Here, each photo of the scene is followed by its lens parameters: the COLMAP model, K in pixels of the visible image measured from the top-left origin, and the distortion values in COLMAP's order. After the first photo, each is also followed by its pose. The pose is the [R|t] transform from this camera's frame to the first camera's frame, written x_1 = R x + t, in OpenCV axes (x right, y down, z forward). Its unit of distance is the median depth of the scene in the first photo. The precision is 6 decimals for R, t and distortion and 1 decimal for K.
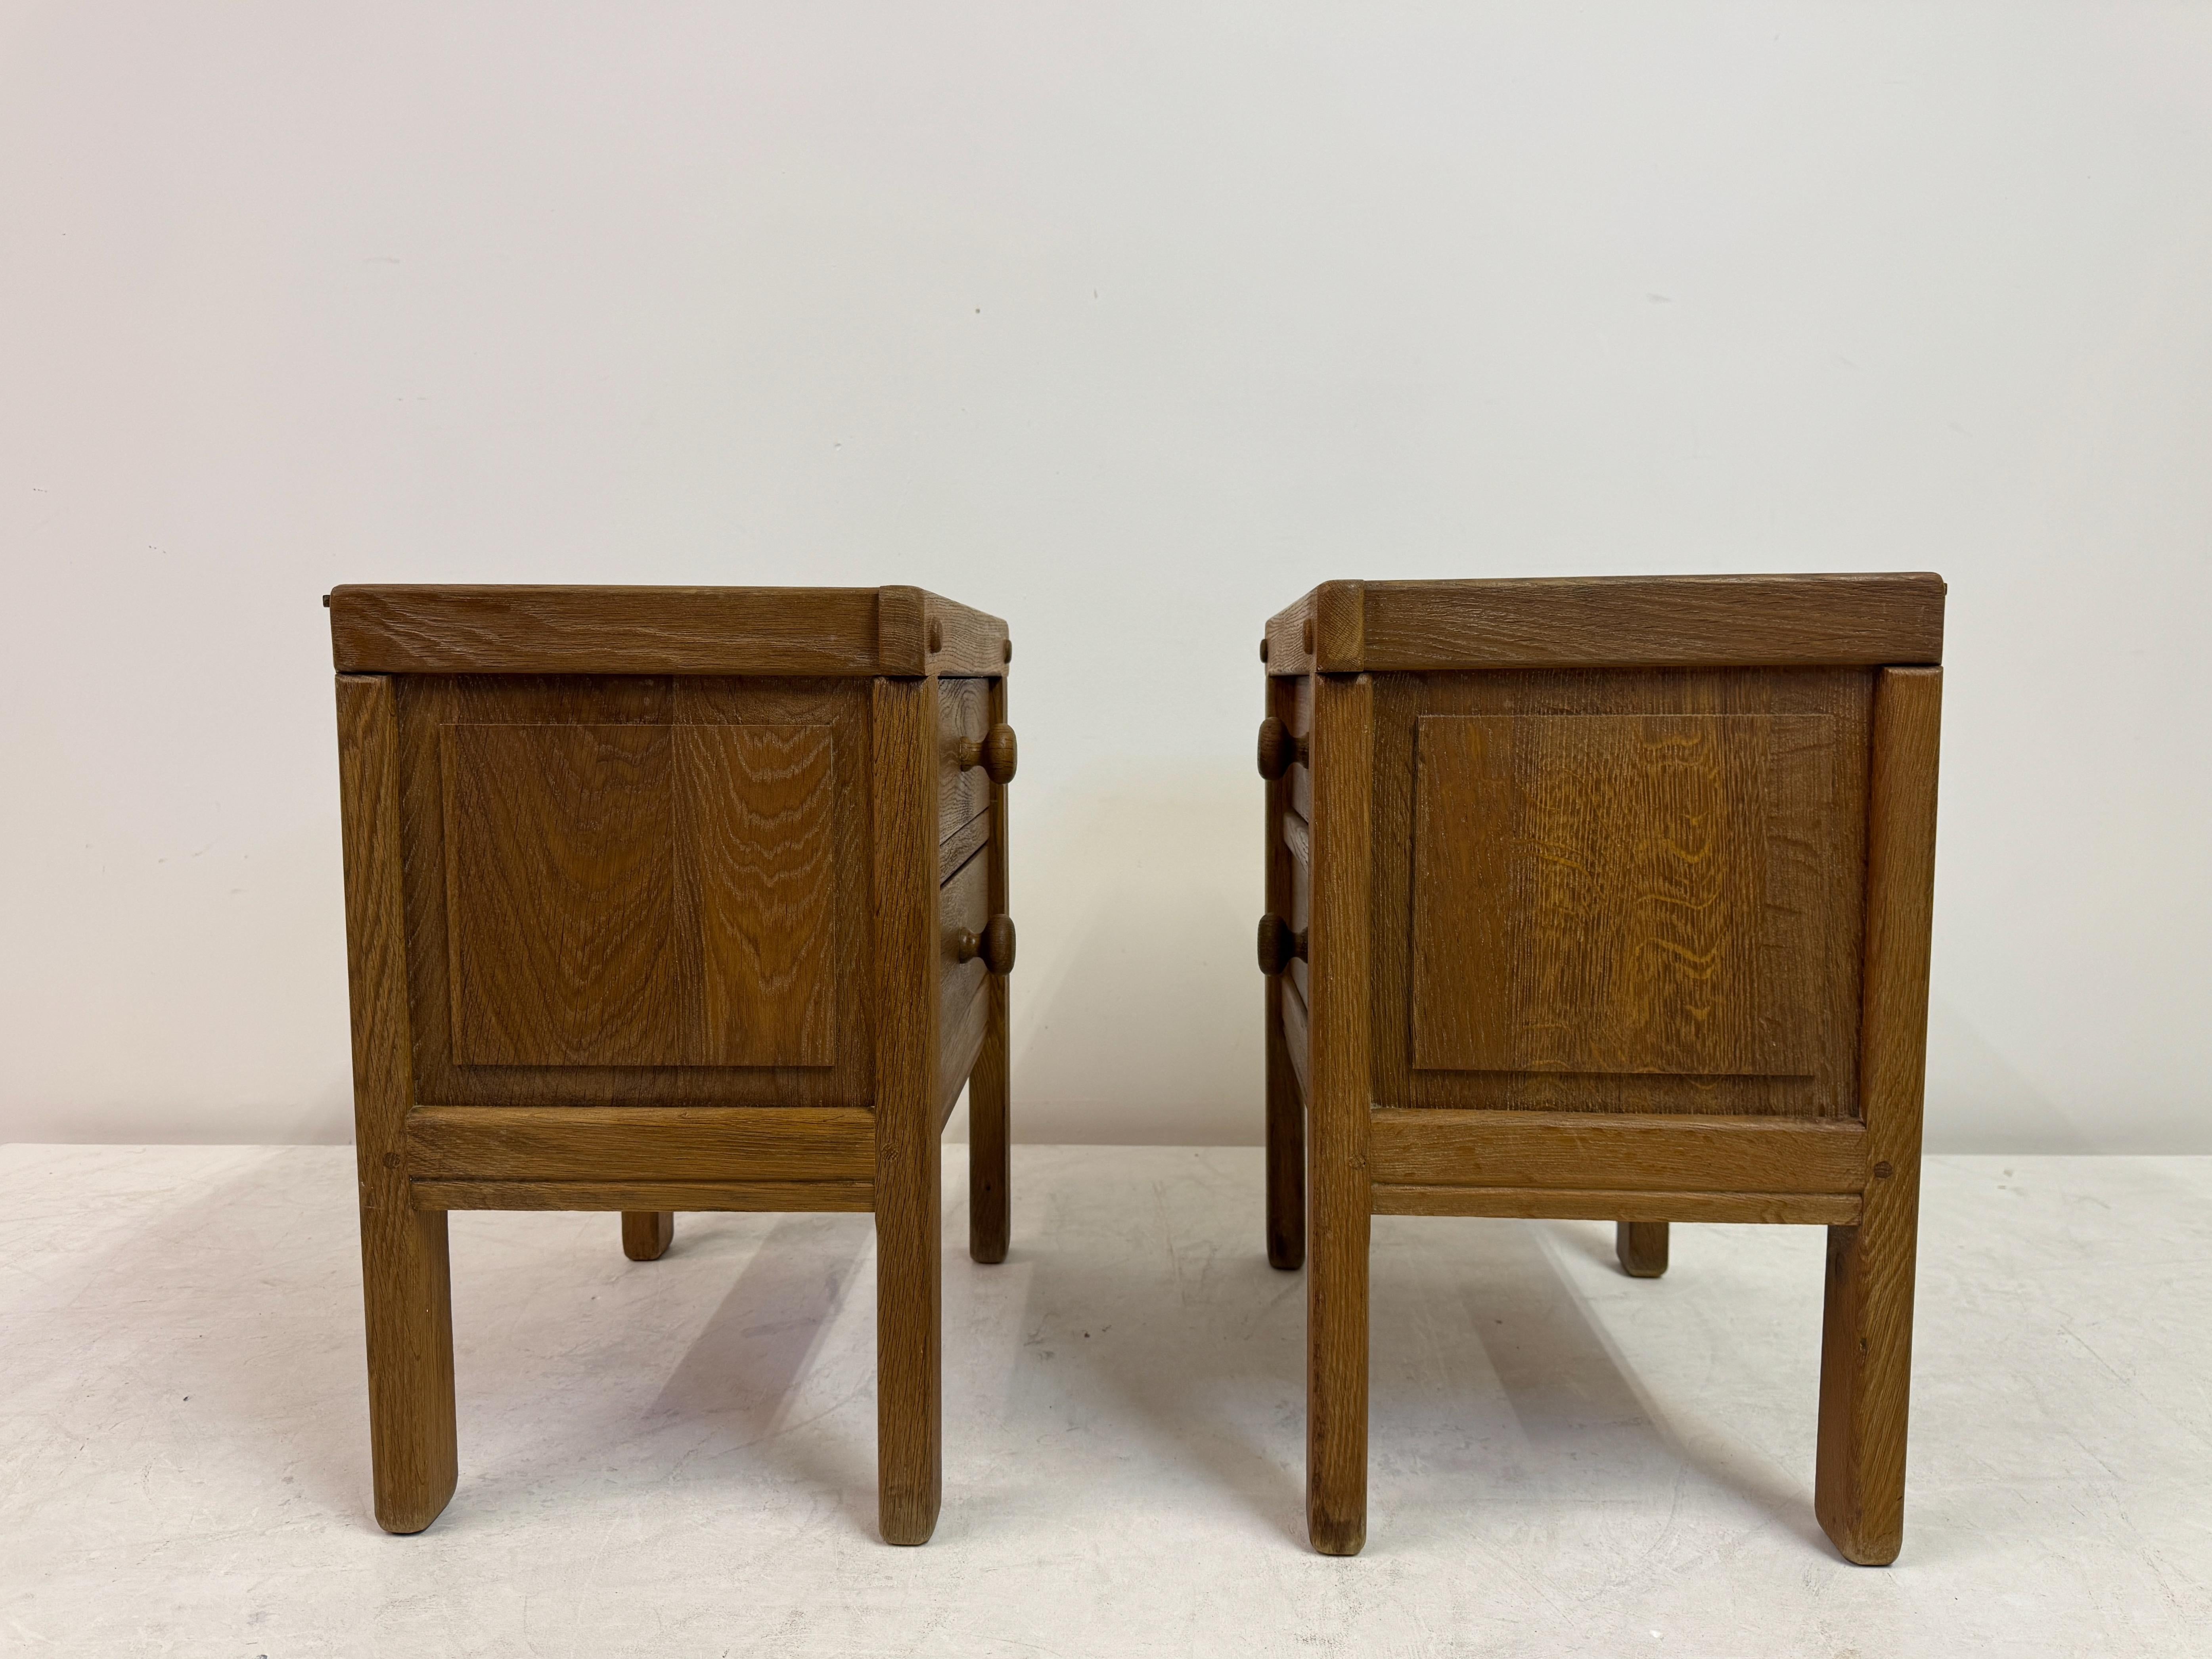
lens RADIAL K [[1611.5, 0, 1106.0], [0, 1611.5, 829.5], [0, 0, 1]] dist [0.084746, -0.126168]
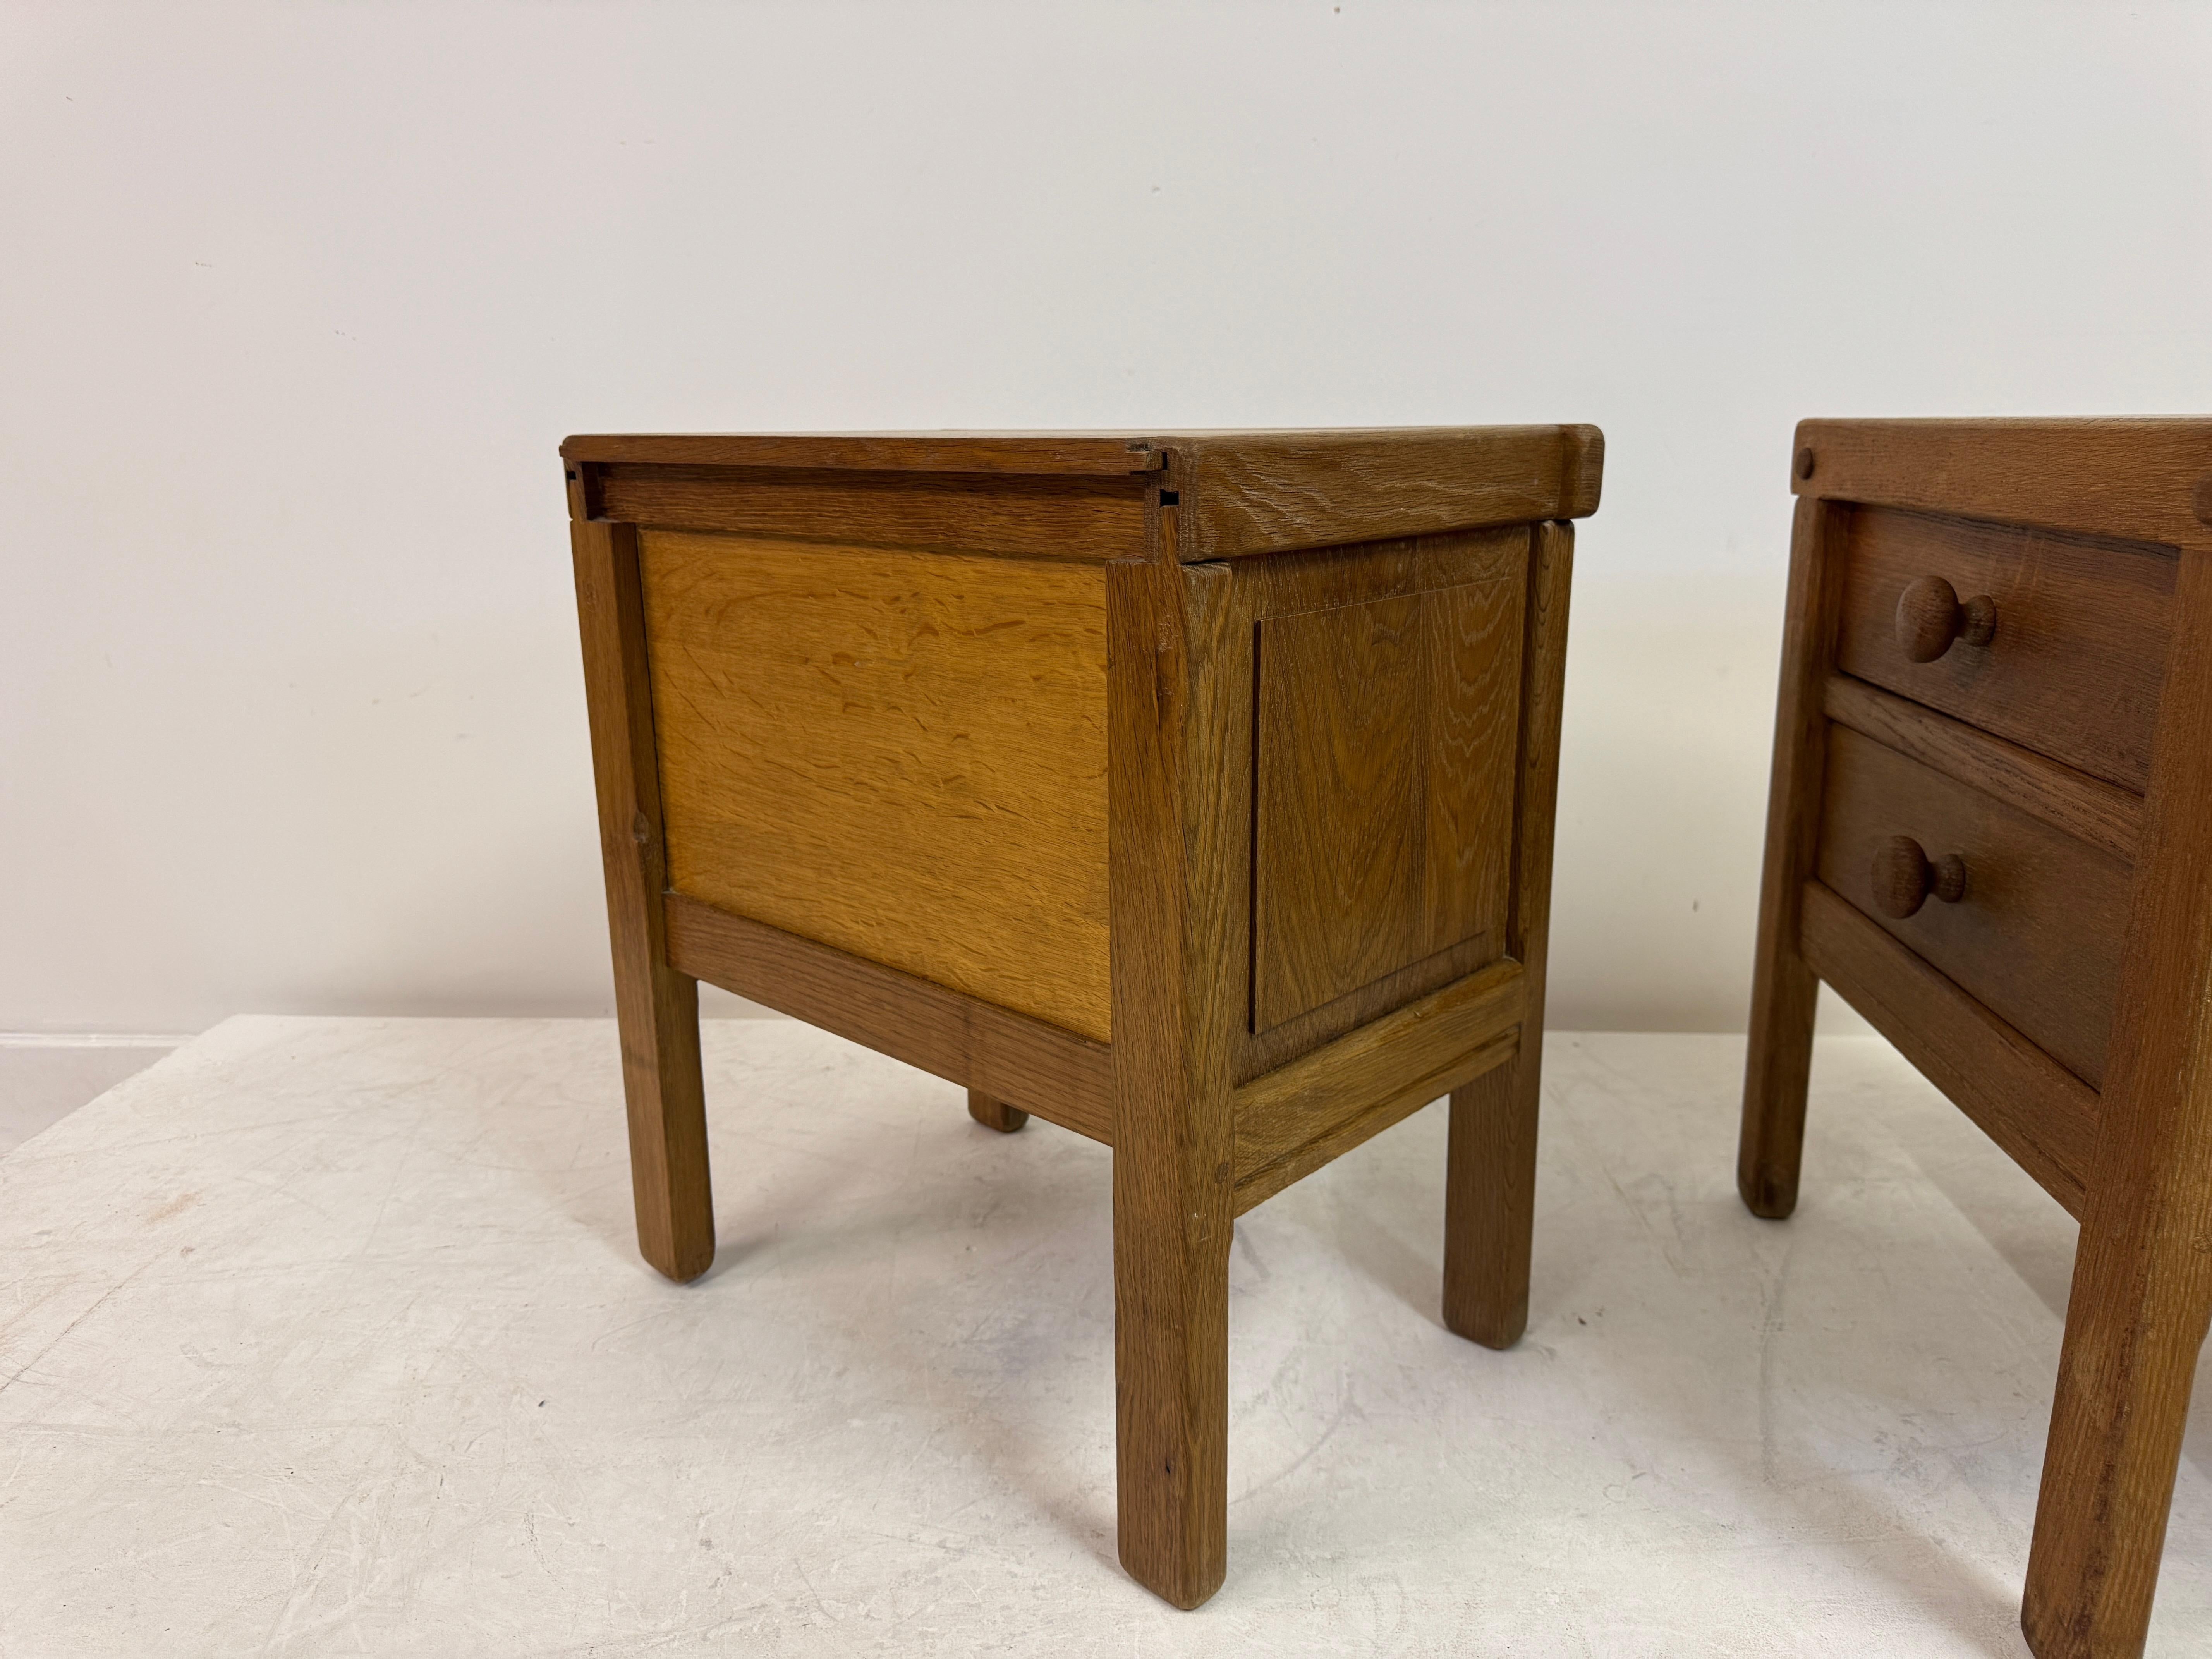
lens RADIAL K [[1611.4, 0, 1106.0], [0, 1611.4, 829.5], [0, 0, 1]] dist [0.084746, -0.126168]
pose [[0.655675, -0.198024, 0.728613, -1.039593], [0.073712, 0.977173, 0.199245, -0.125829], [-0.751437, -0.076933, 0.655304, 0.544915]]
